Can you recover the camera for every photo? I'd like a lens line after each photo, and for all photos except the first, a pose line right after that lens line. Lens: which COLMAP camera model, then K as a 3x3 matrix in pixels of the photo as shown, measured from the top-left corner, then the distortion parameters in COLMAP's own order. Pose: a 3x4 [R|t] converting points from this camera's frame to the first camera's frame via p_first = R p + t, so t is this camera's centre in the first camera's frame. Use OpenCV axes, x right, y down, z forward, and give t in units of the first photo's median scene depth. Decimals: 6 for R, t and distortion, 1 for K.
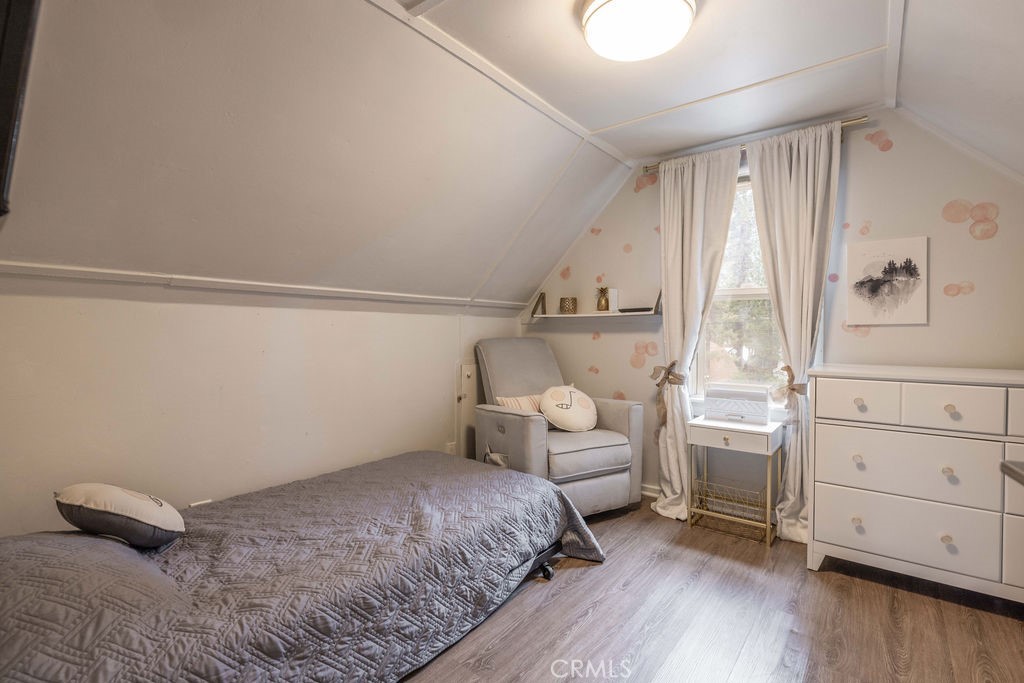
lens RADIAL K [[487.7, 0, 512.1], [0, 487.7, 339.6], [0, 0, 1]] dist [0.002391, 0.000265]
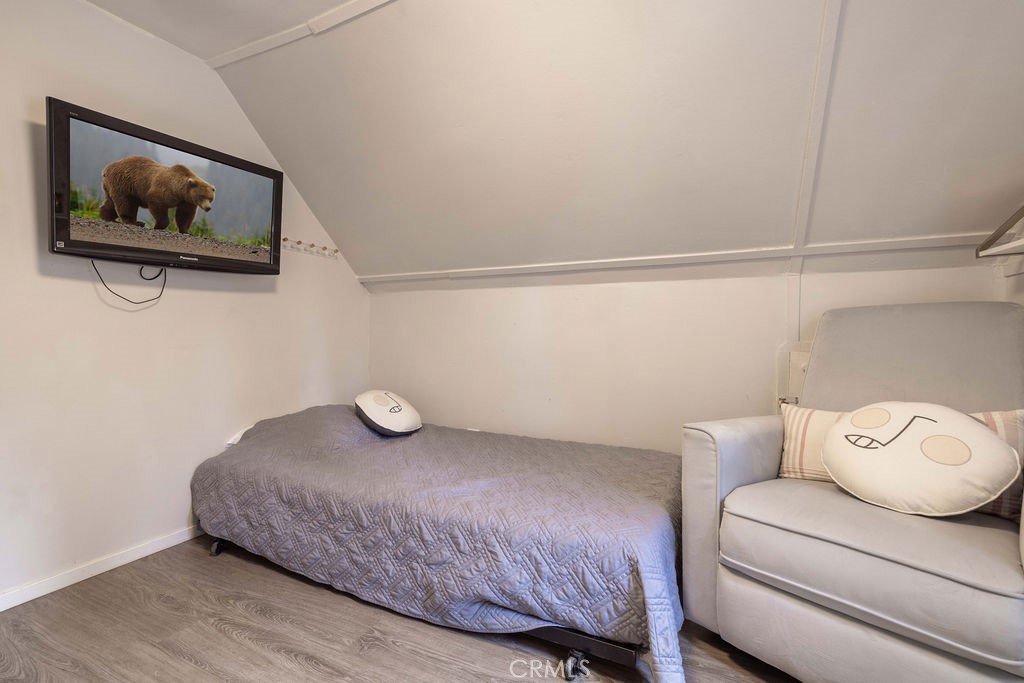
lens RADIAL K [[427.5, 0, 512.8], [0, 427.5, 338.9], [0, 0, 1]] dist [0.004520, -0.000001]
pose [[0.218587, 0.017211, -0.975666, 0.656215], [-0.013904, 0.999798, 0.014522, 0.059191], [0.975718, 0.010391, 0.218783, 0.904642]]
